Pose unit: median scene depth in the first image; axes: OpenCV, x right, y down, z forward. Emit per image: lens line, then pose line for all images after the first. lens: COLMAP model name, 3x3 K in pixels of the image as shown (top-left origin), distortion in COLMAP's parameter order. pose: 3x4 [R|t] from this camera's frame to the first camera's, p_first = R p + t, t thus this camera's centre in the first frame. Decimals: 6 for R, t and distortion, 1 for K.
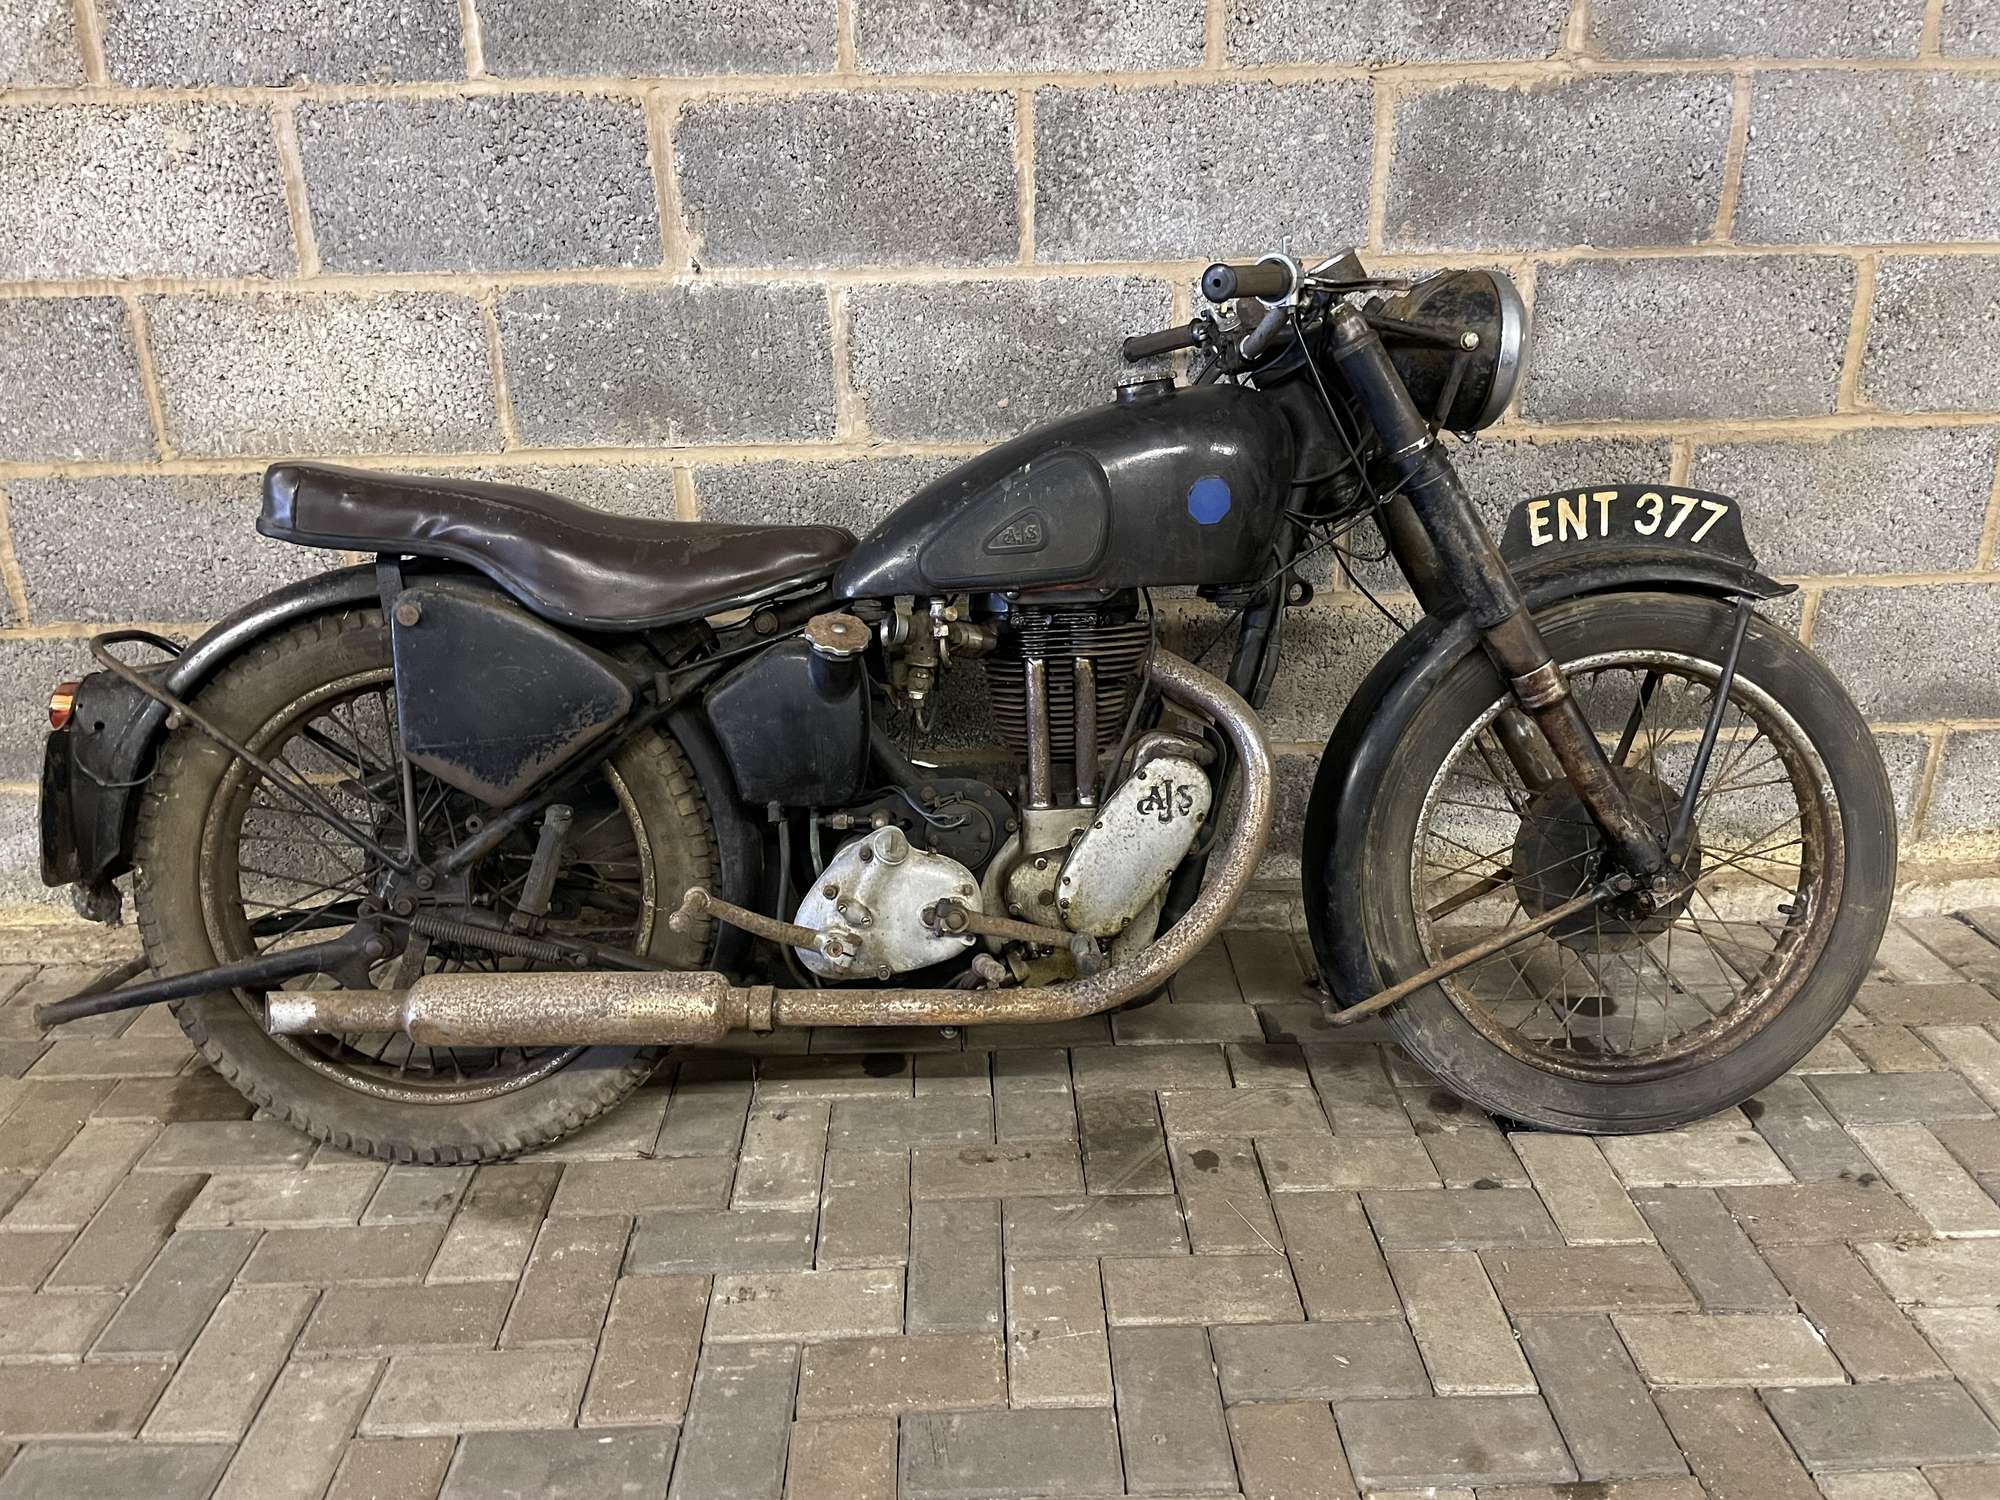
lens RADIAL K [[1552.0, 0, 1002.0], [0, 1552.0, 729.0], [0, 0, 1]] dist [0.073790, -0.111750]
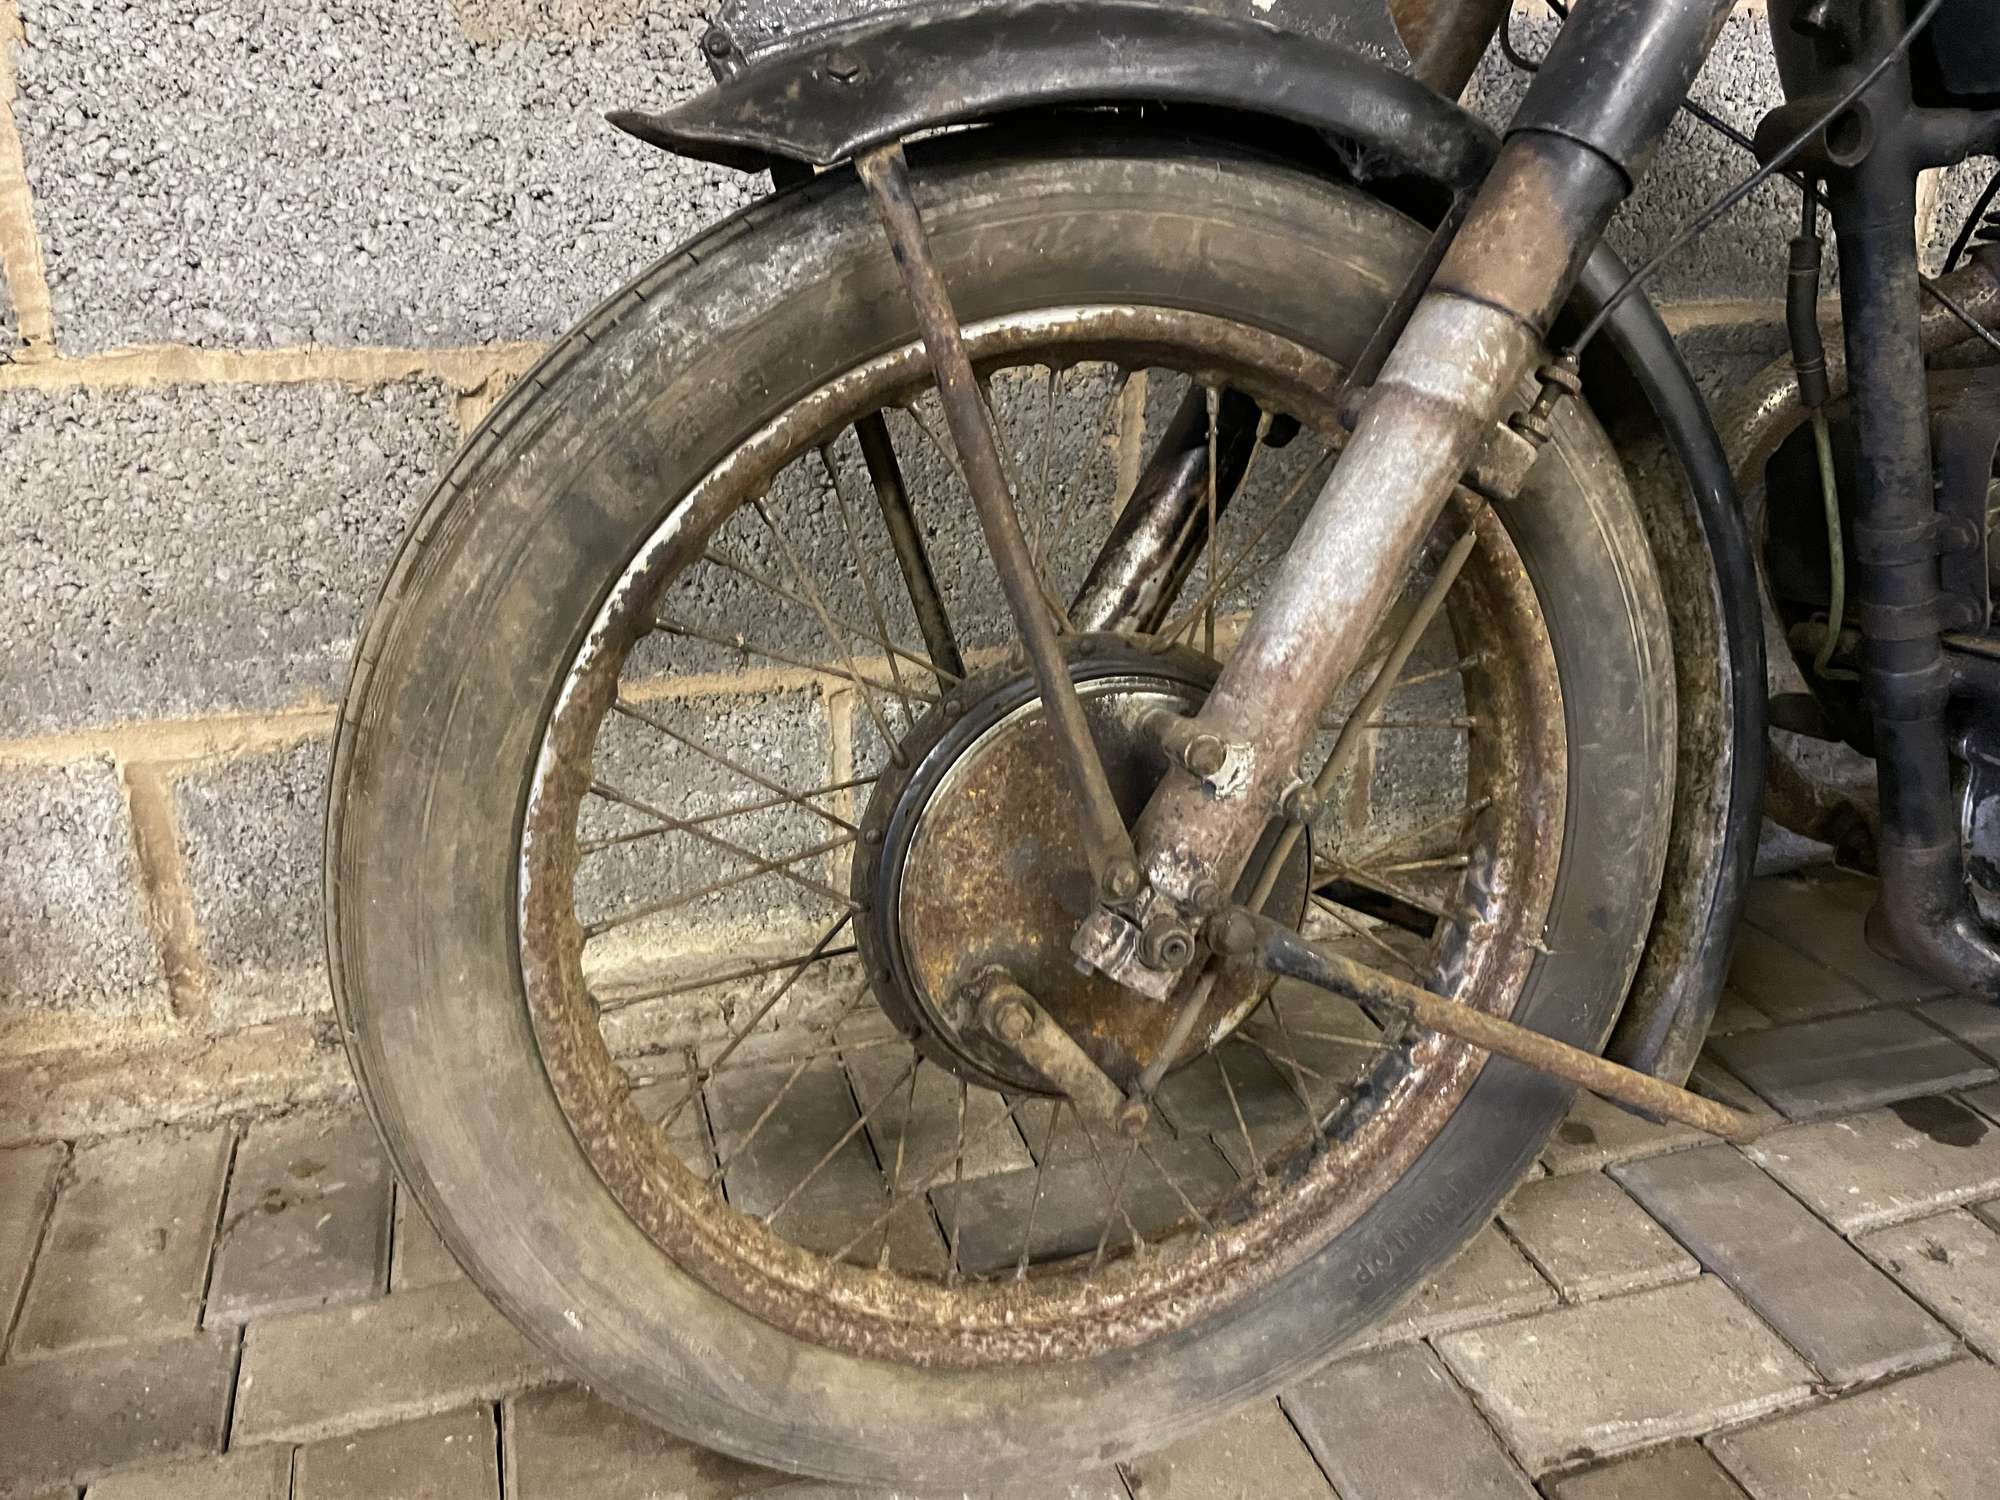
lens RADIAL K [[1552.0, 0, 953.9], [0, 1552.0, 725.9], [0, 0, 1]] dist [0.073790, -0.111750]
pose [[0.961239, -0.073471, 0.265746, -0.613101], [0.064193, 0.996991, 0.043443, 0.036056], [-0.268138, -0.024700, 0.963064, 0.642490]]
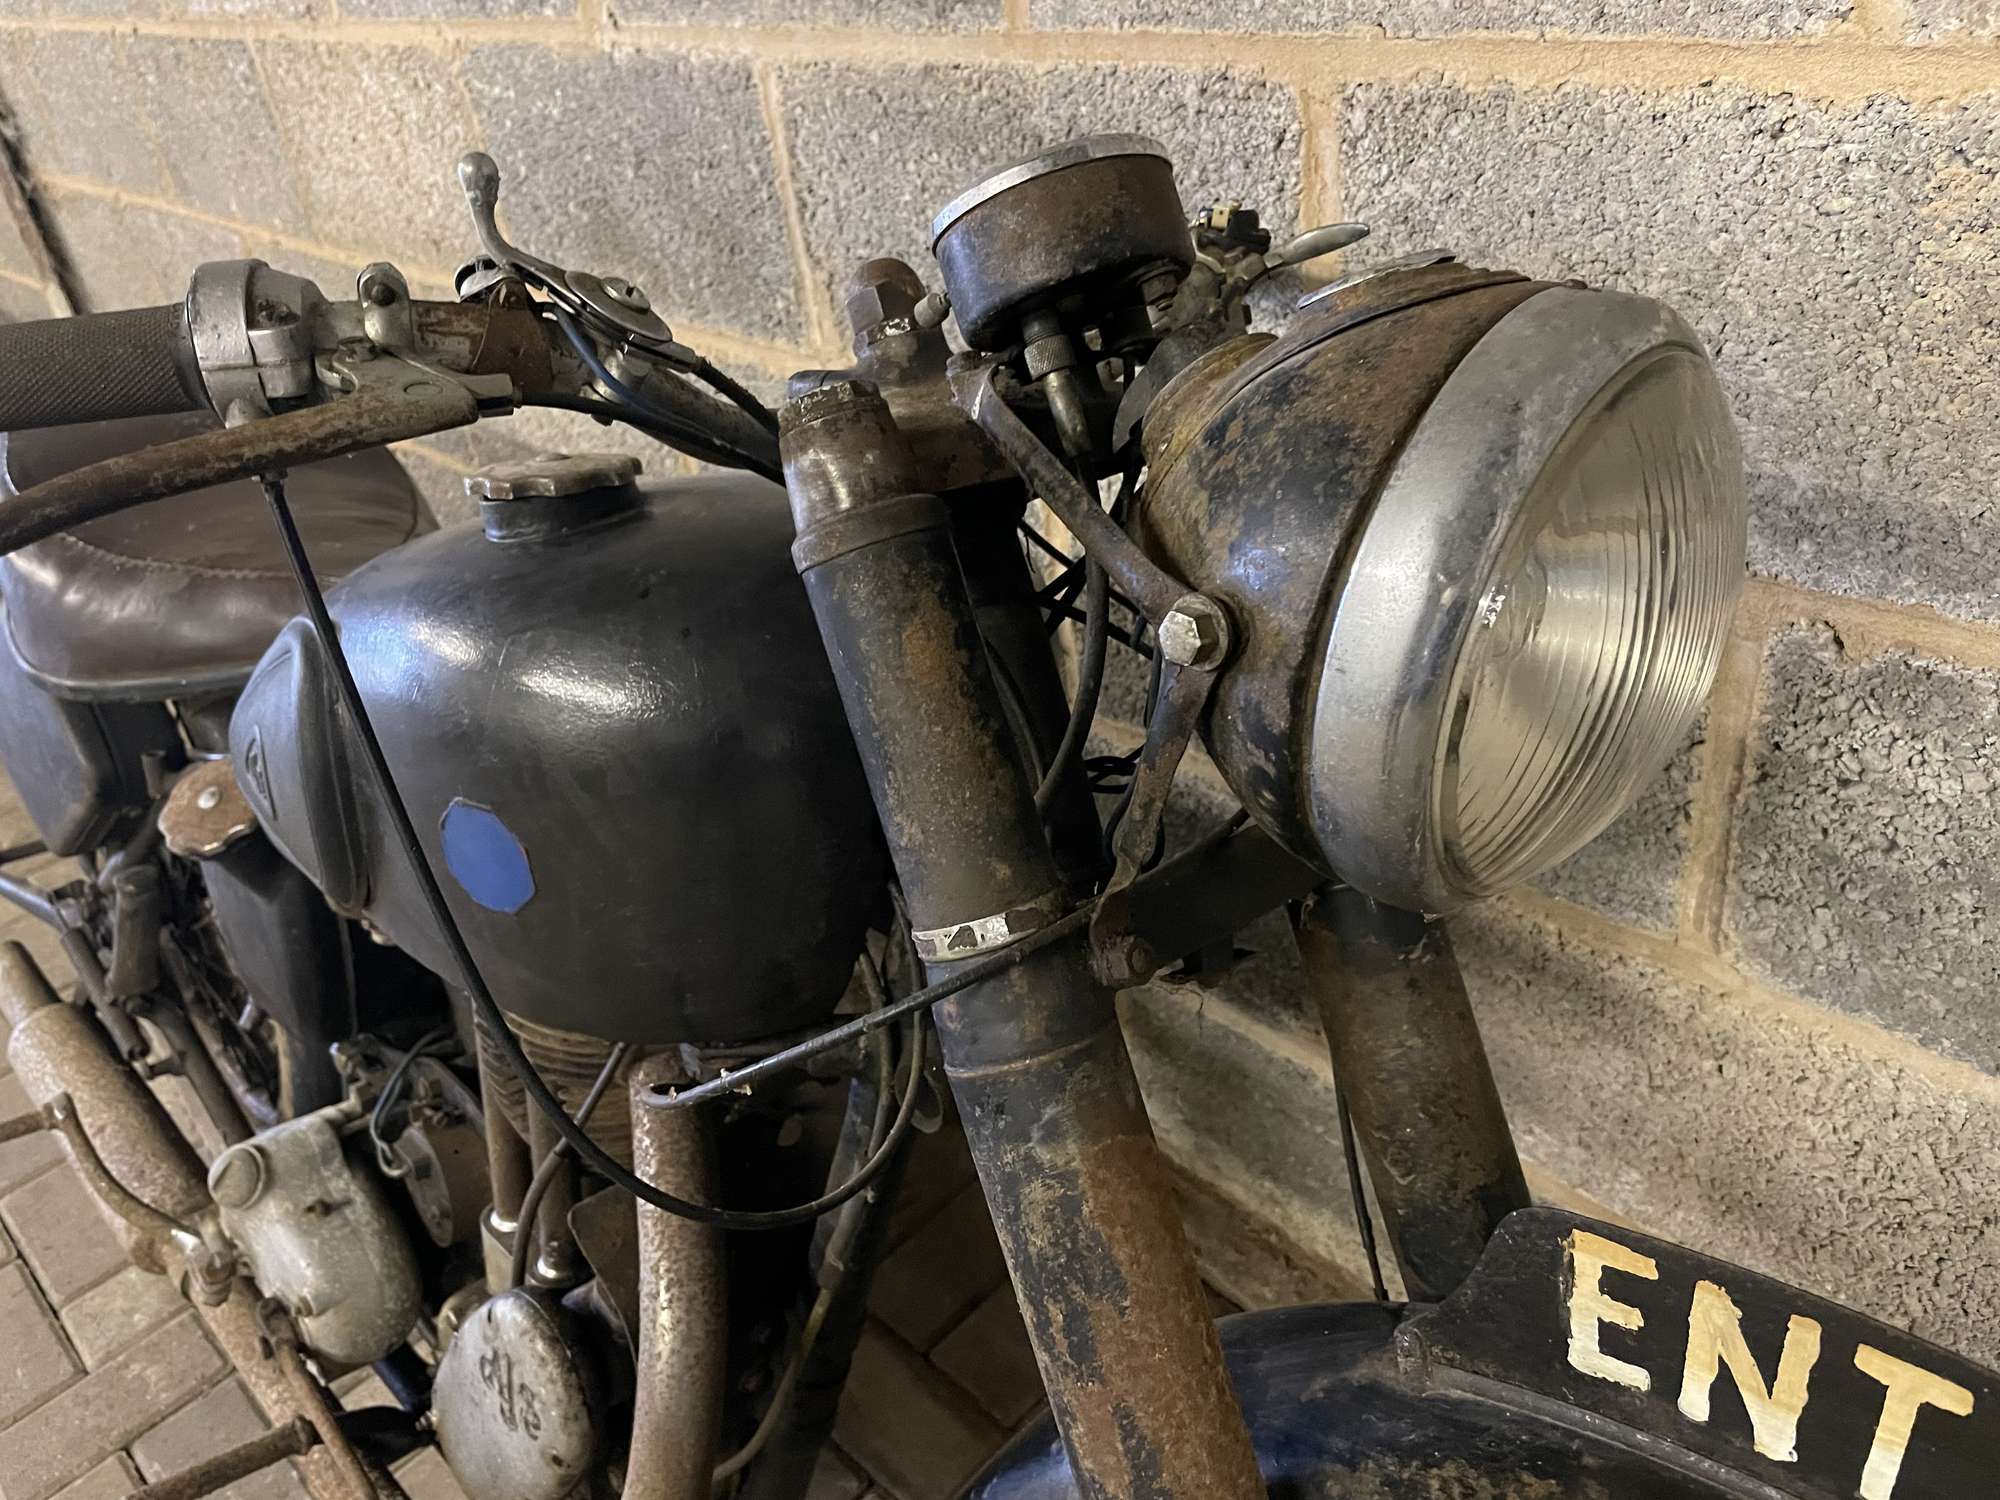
lens RADIAL K [[1552.0, 0, 968.6], [0, 1552.0, 747.2], [0, 0, 1]] dist [0.073790, -0.111750]
pose [[0.660491, 0.342131, -0.668355, 0.414925], [-0.150421, 0.932399, 0.328643, -0.286363], [0.735612, -0.116531, 0.667304, 0.763576]]
